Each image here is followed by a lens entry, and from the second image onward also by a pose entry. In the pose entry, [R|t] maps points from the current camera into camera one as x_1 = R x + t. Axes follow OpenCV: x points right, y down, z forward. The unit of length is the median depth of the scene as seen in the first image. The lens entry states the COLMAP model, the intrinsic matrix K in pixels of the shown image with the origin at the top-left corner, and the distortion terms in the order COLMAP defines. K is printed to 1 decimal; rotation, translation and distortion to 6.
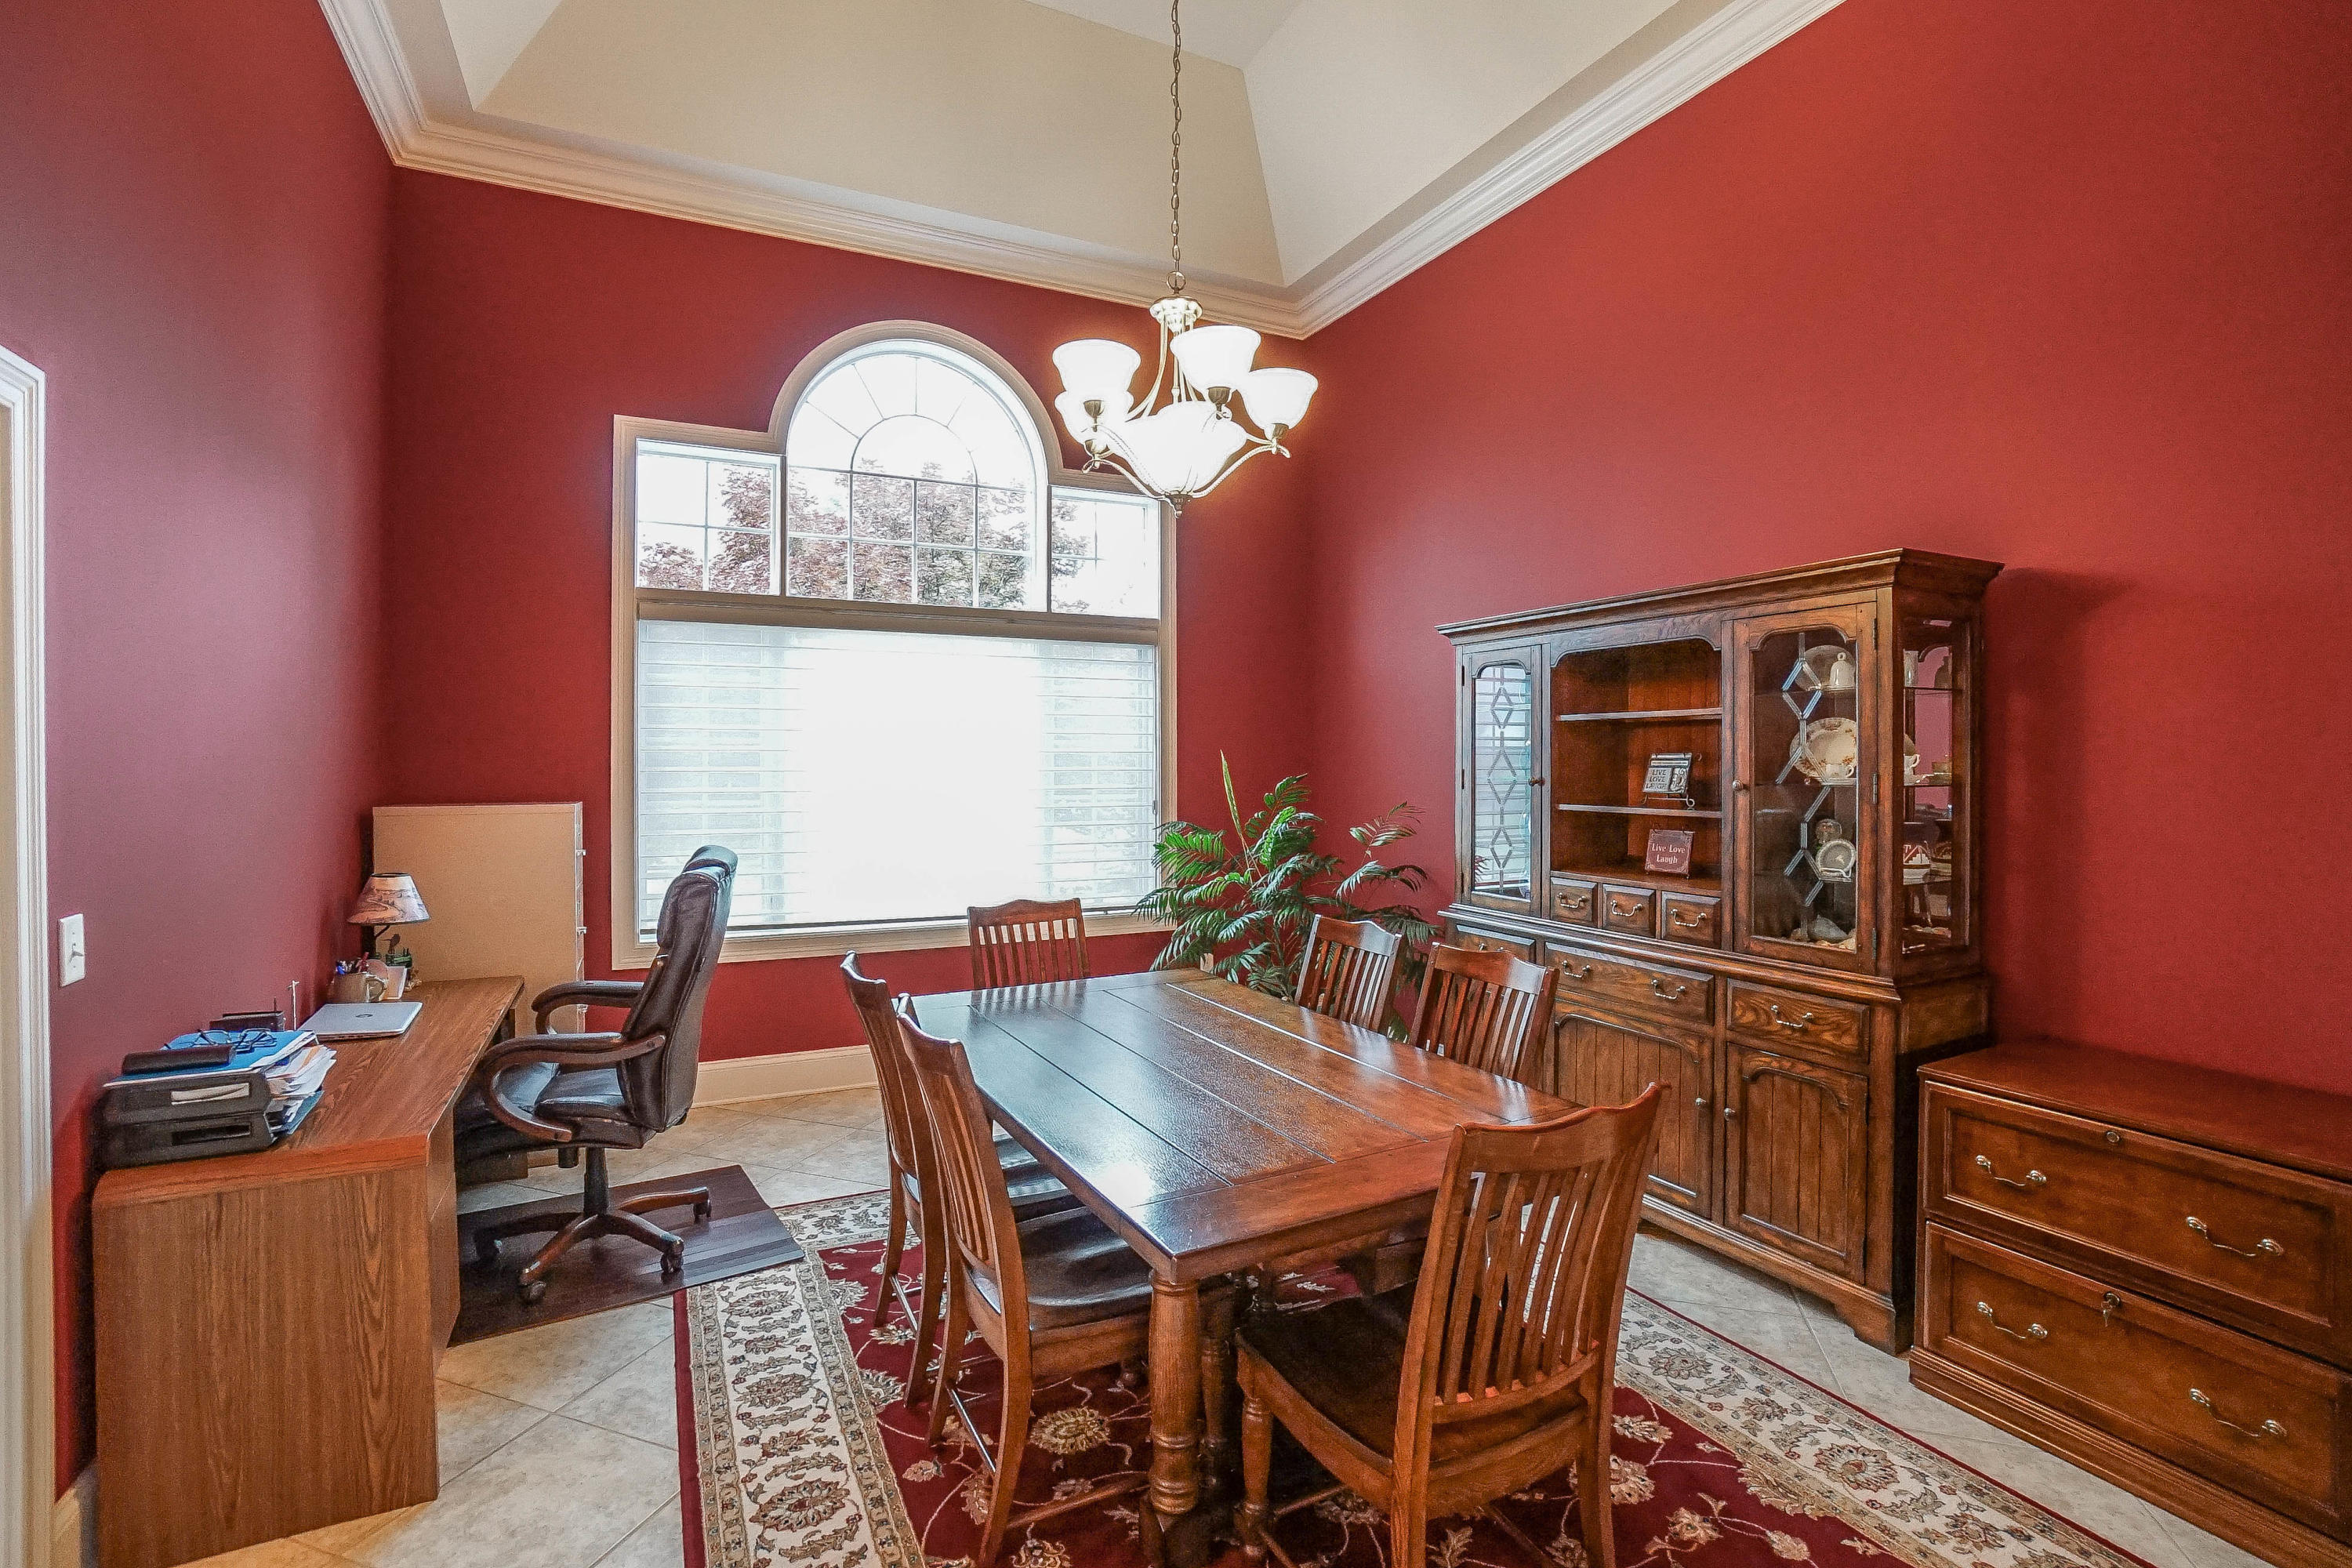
lens RADIAL K [[1051.8, 0, 1176.0], [0, 1051.8, 771.7], [0, 0, 1]] dist [-0.046360, 0.012892]
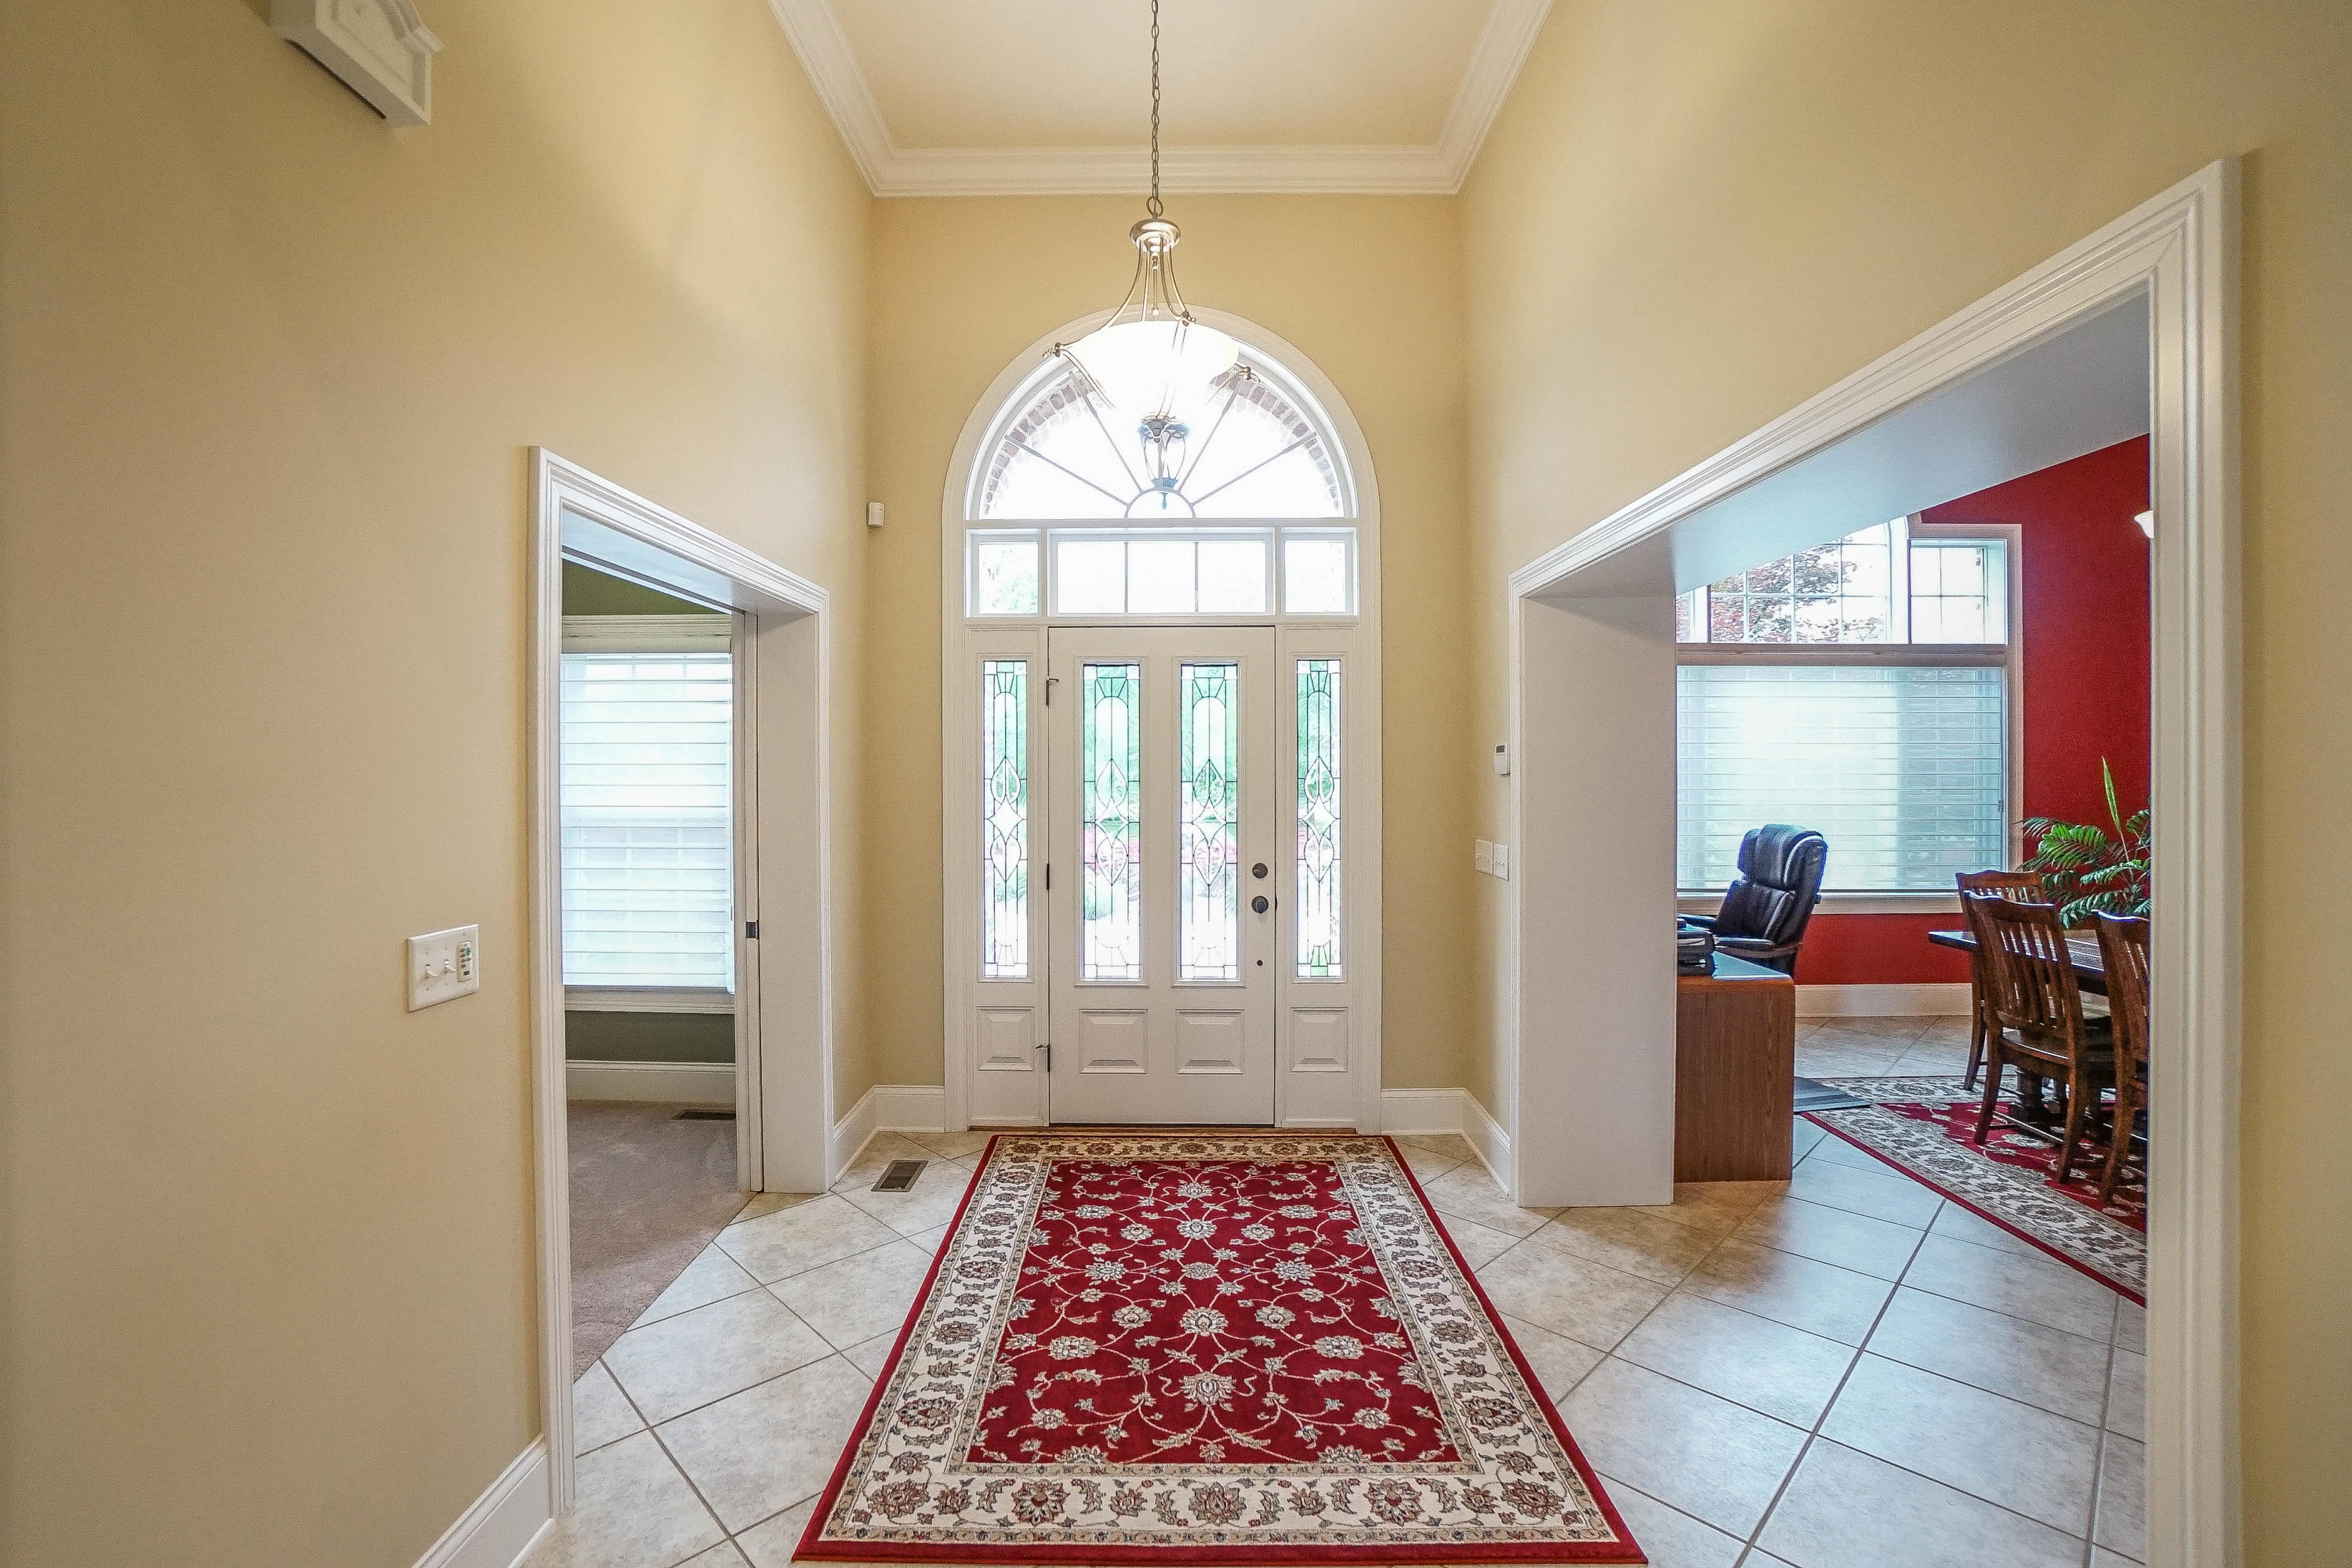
lens RADIAL K [[1051.8, 0, 1176.6], [0, 1051.8, 780.7], [0, 0, 1]] dist [-0.046360, 0.012892]
pose [[0.902524, 0.002272, -0.430634, -0.659510], [-0.002194, 0.999997, 0.000679, 0.013432], [0.430634, 0.000332, 0.902527, -0.778011]]
